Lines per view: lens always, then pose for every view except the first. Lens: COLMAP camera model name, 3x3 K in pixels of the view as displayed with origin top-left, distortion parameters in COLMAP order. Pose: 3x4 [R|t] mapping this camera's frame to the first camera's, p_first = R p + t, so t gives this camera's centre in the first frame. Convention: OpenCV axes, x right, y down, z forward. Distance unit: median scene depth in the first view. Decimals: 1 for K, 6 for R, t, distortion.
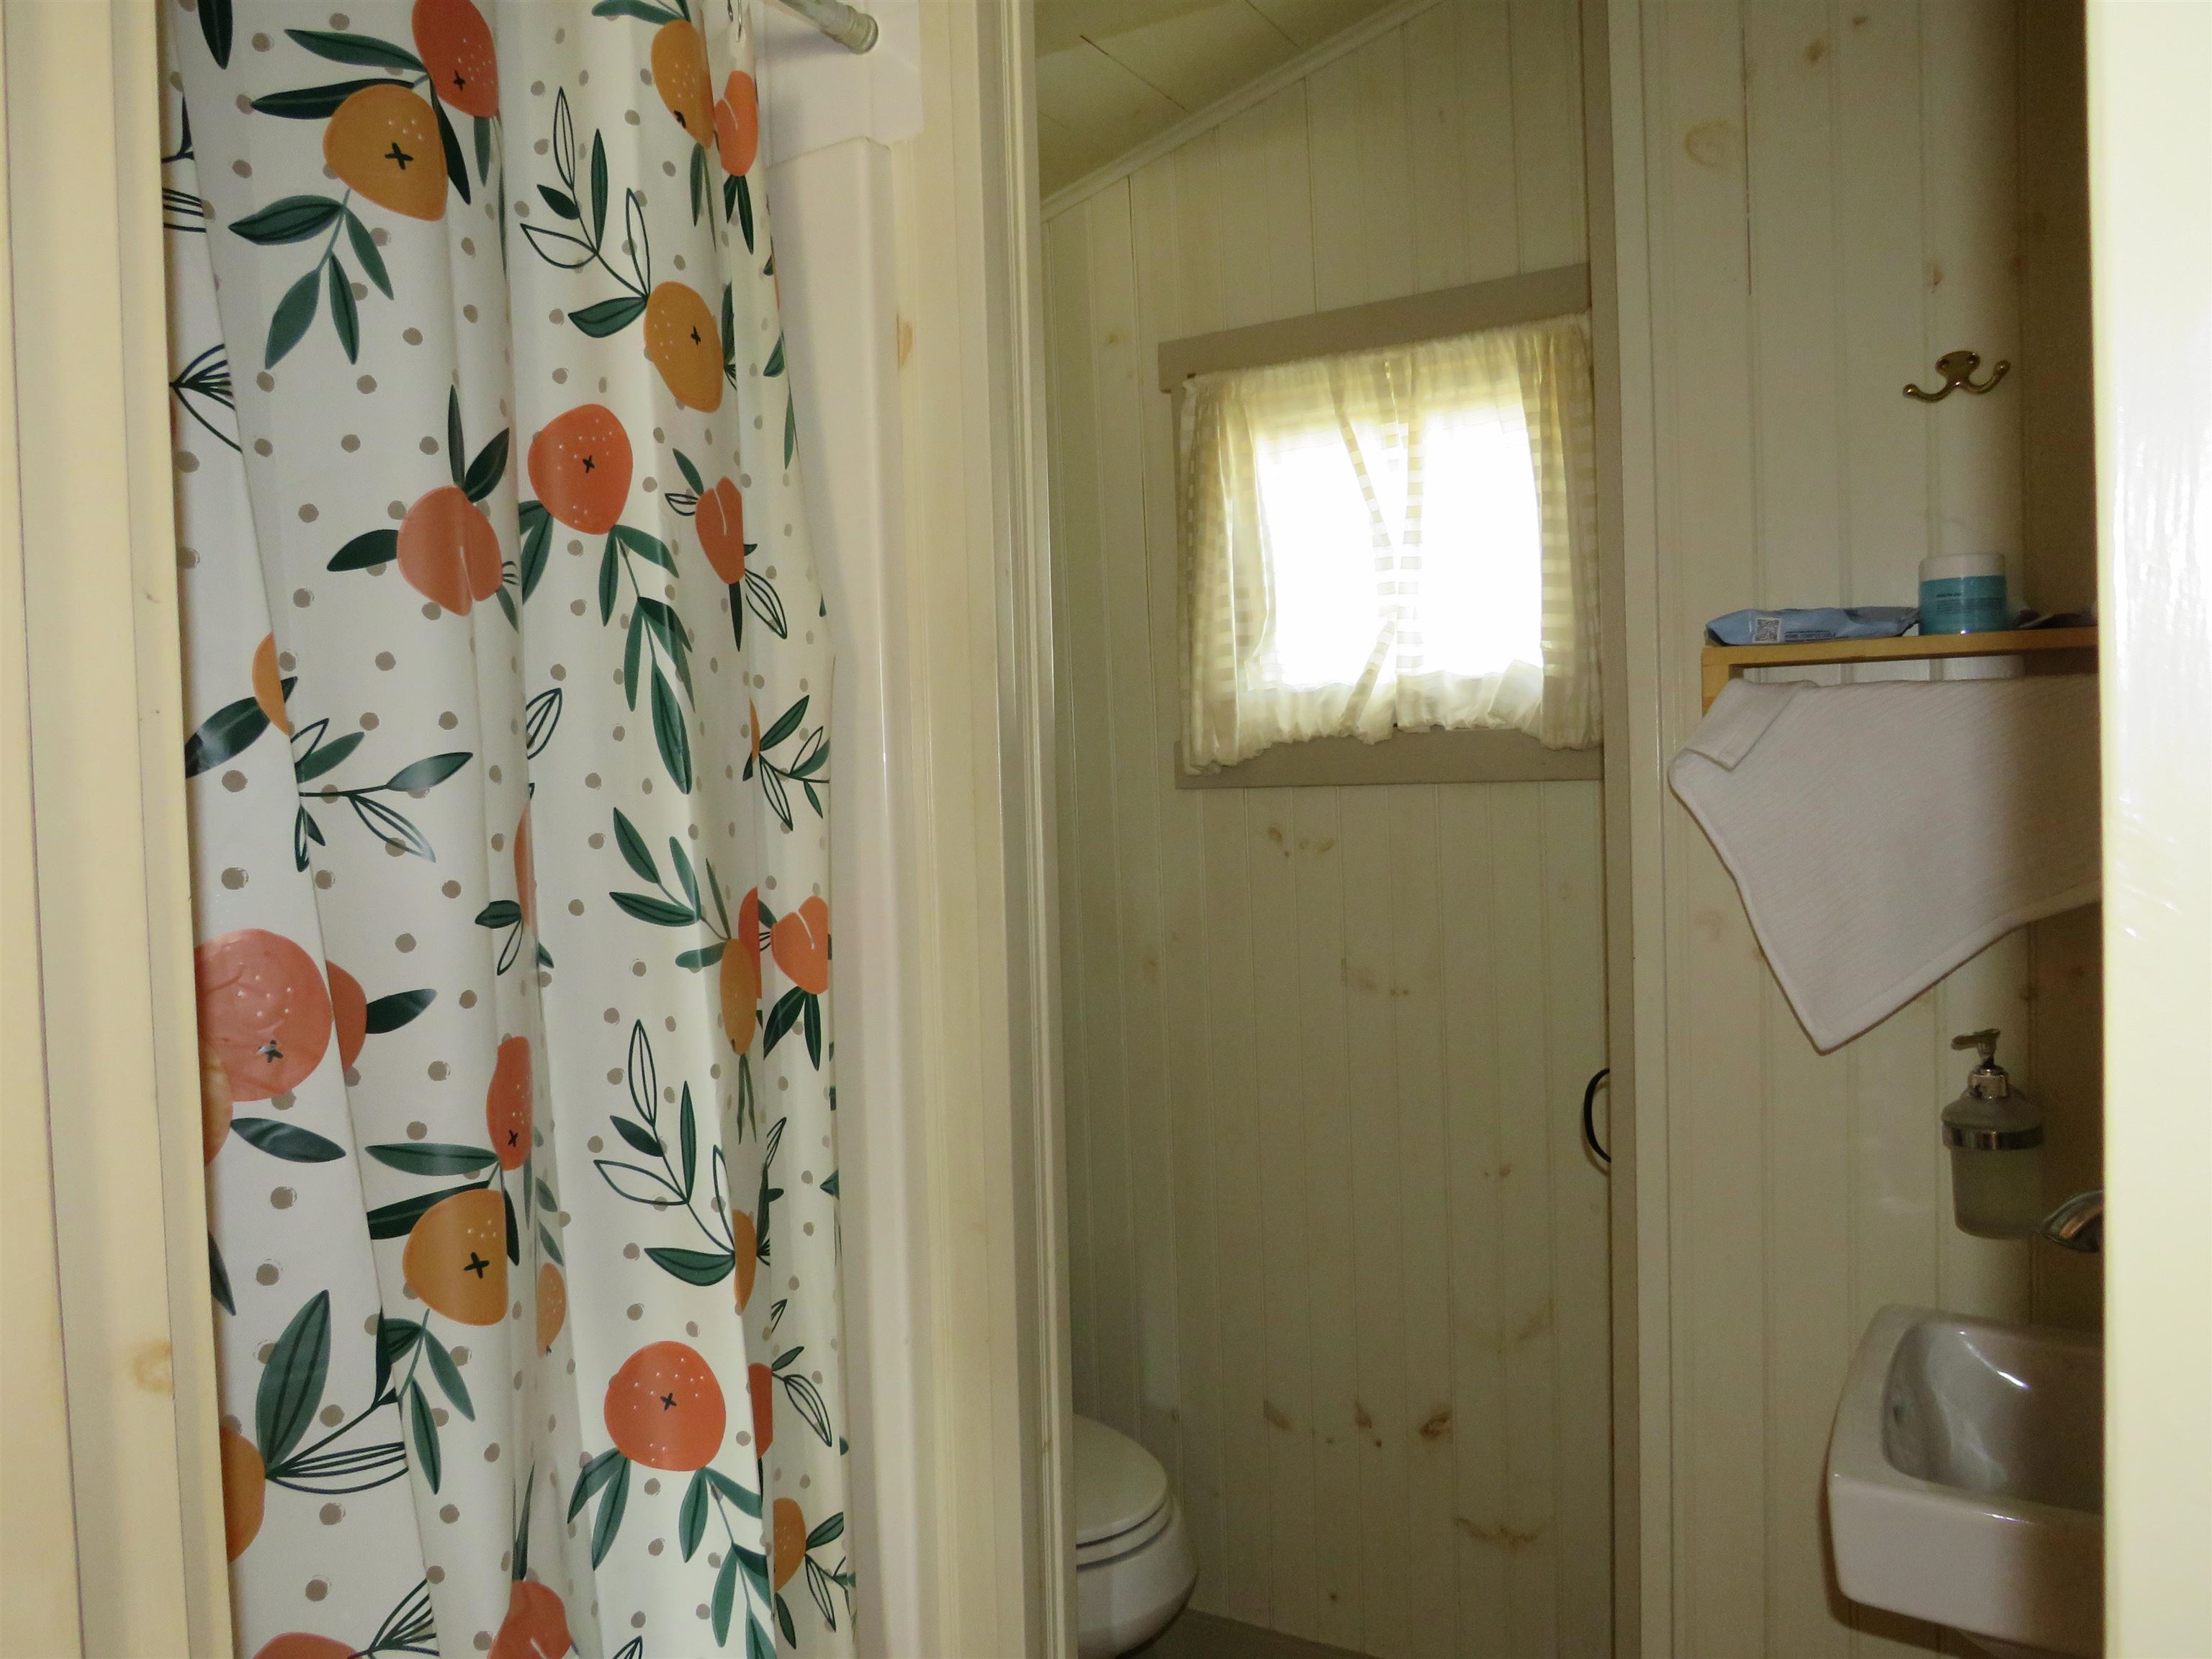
lens RADIAL K [[1589.0, 0, 1106.7], [0, 1589.0, 836.8], [0, 0, 1]] dist [-0.012057, 0.000094]
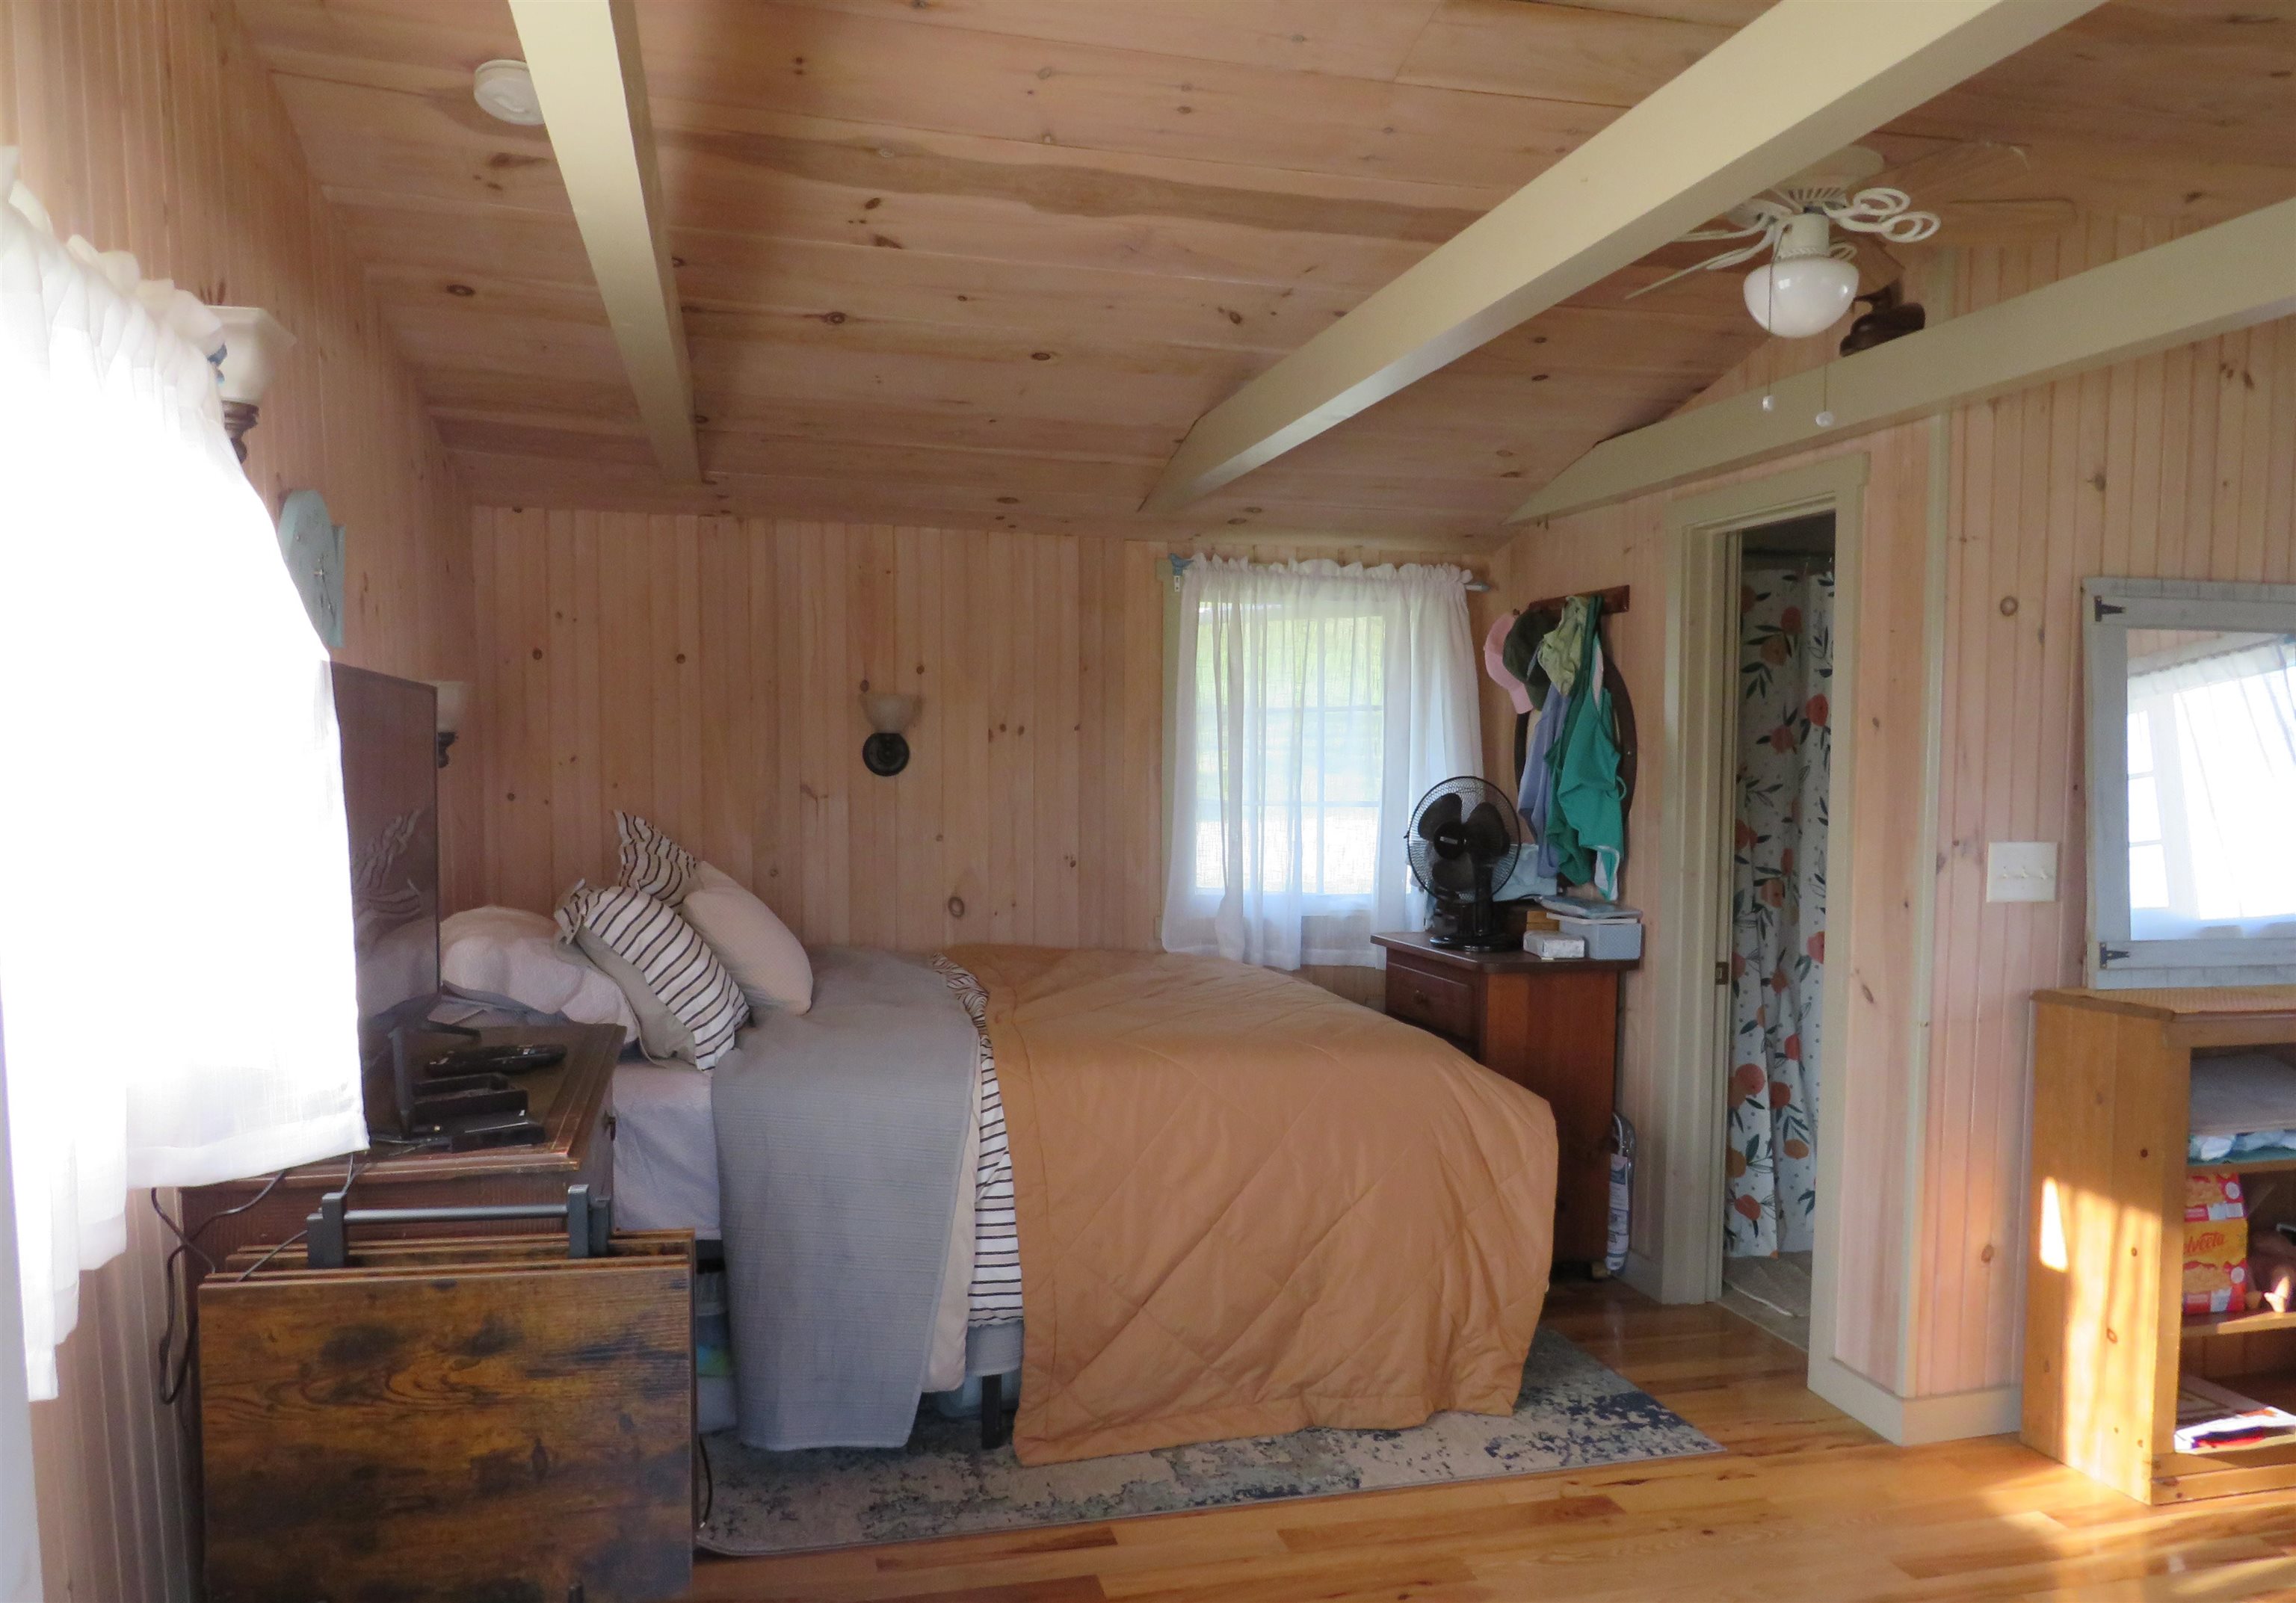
lens RADIAL K [[1649.1, 0, 1148.4], [0, 1649.1, 807.9], [0, 0, 1]] dist [-0.002163, -0.000365]
pose [[0.701520, 0.064270, -0.709746, 1.696742], [-0.055781, 0.997822, 0.035221, -0.049324], [0.710463, 0.014882, 0.703577, -3.649973]]
